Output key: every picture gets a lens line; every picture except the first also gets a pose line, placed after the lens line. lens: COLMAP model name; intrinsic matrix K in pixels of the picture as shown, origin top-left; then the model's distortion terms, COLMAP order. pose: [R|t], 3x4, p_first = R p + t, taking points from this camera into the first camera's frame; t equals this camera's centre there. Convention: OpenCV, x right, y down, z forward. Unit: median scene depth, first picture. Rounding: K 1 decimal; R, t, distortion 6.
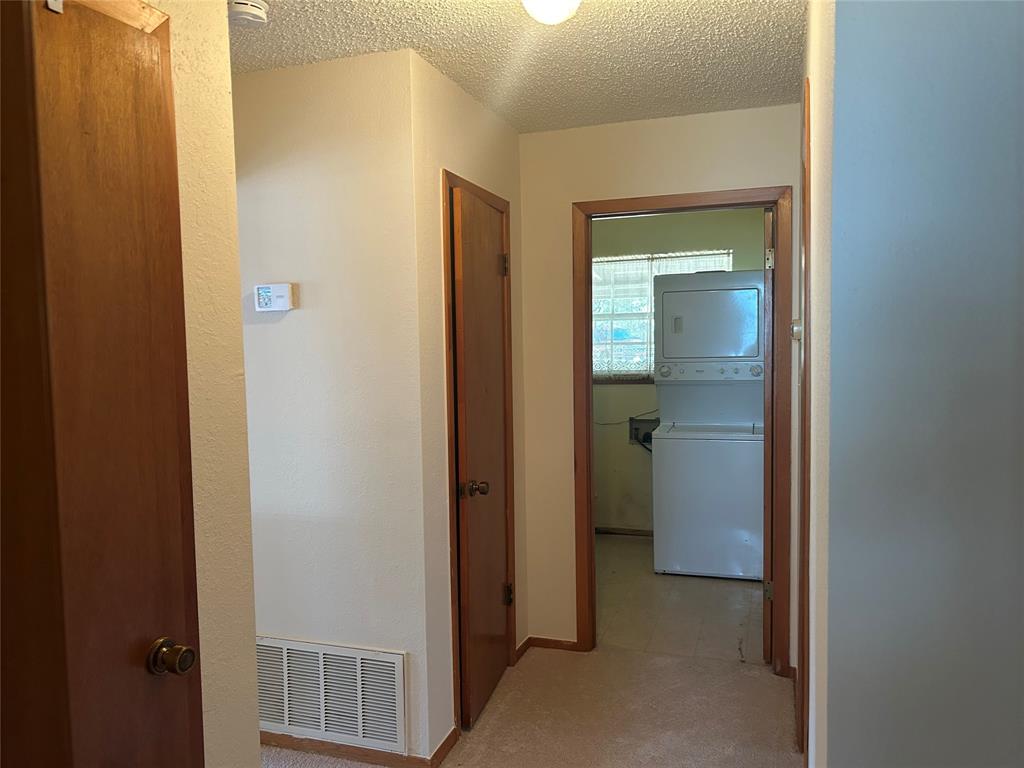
lens RADIAL K [[770.7, 0, 504.5], [0, 770.7, 384.4], [0, 0, 1]] dist [0.045448, -0.058641]
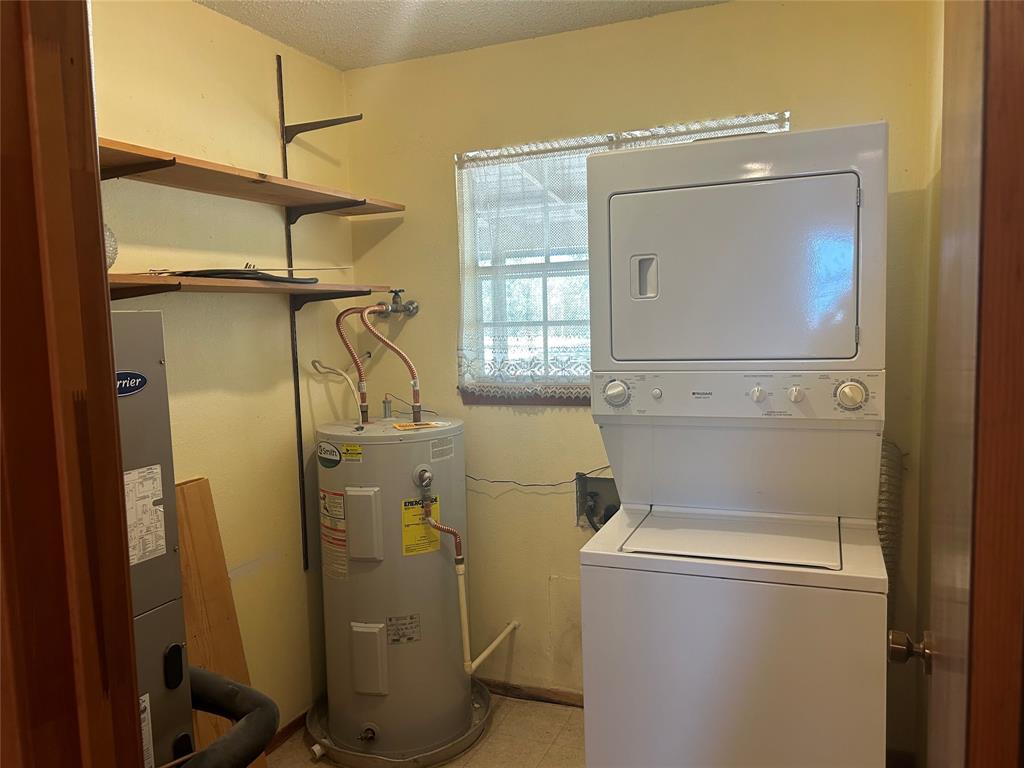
lens RADIAL K [[770.7, 0, 517.2], [0, 770.7, 387.7], [0, 0, 1]] dist [0.045448, -0.058641]
pose [[0.998269, -0.005627, -0.058540, 0.158146], [0.007679, 0.999362, 0.034887, -0.029928], [0.058306, -0.035276, 0.997675, 0.523948]]
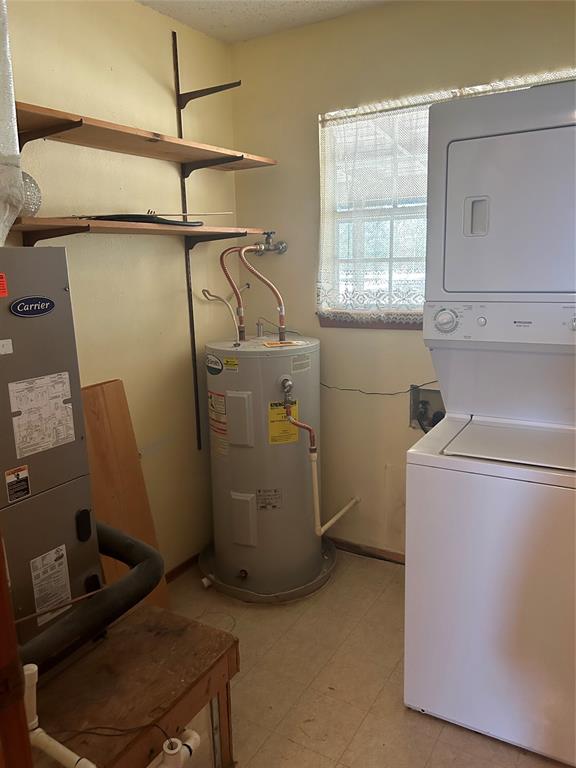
lens RADIAL K [[578.0, 0, 289.4], [0, 578.0, 387.3], [0, 0, 1]] dist [0.045448, -0.058641]
pose [[0.978907, 0.037208, -0.200890, 0.165094], [-0.003905, 0.986505, 0.163687, -0.030128], [0.204269, -0.159450, 0.965842, 0.558217]]
